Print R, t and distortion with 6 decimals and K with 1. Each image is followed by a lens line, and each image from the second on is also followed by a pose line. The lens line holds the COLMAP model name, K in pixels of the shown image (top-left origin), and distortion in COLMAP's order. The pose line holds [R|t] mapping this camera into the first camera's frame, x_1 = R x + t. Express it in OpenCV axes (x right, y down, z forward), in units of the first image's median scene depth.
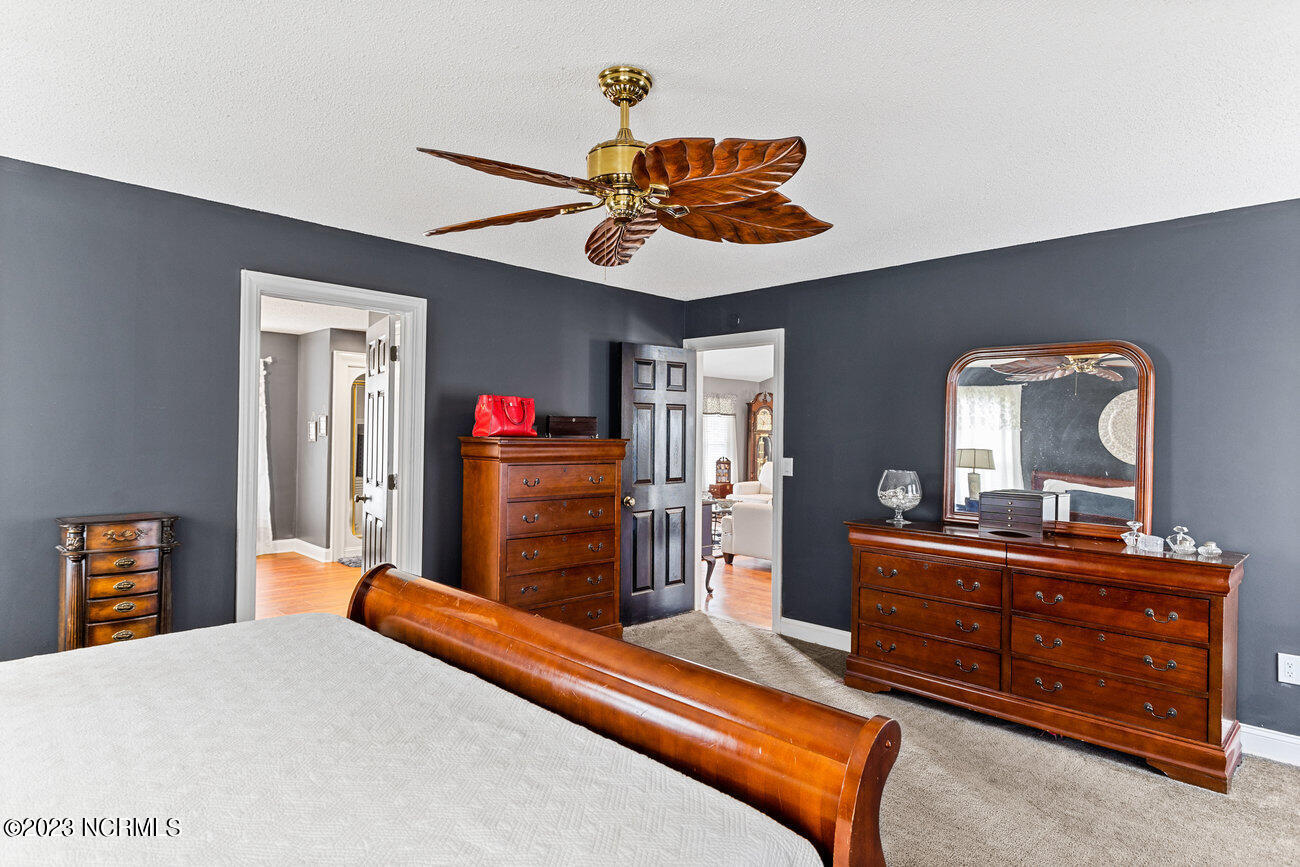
lens RADIAL K [[722.2, 0, 650.0], [0, 722.2, 433.5], [0, 0, 1]] dist [0.001632, 0.000176]
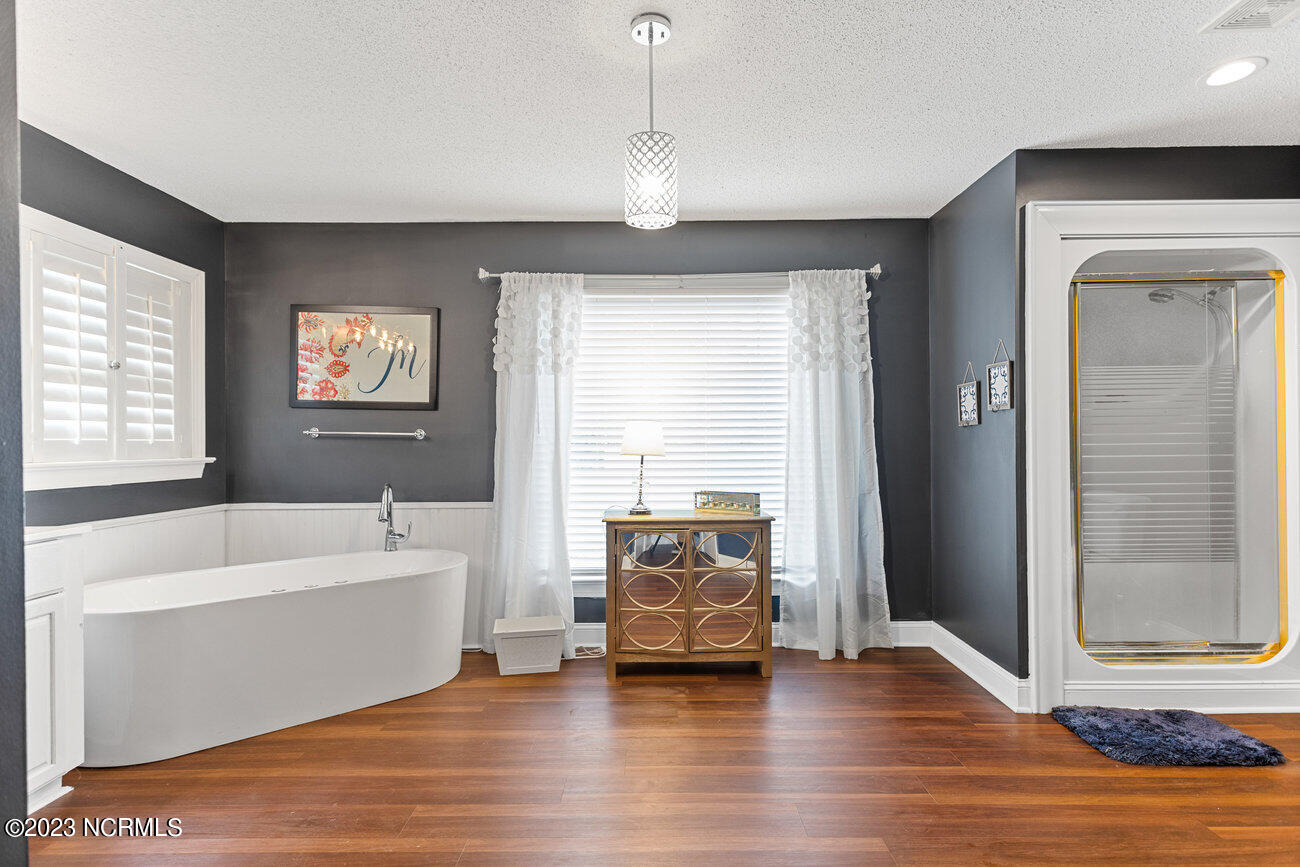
lens RADIAL K [[641.6, 0, 650.0], [0, 641.6, 433.5], [0, 0, 1]] dist [0.006785, 0.003306]
pose [[0.698386, -0.023757, -0.715327, -0.315223], [0.018795, 0.999713, -0.014852, 0.018493], [0.715475, -0.003072, 0.698632, 0.564823]]
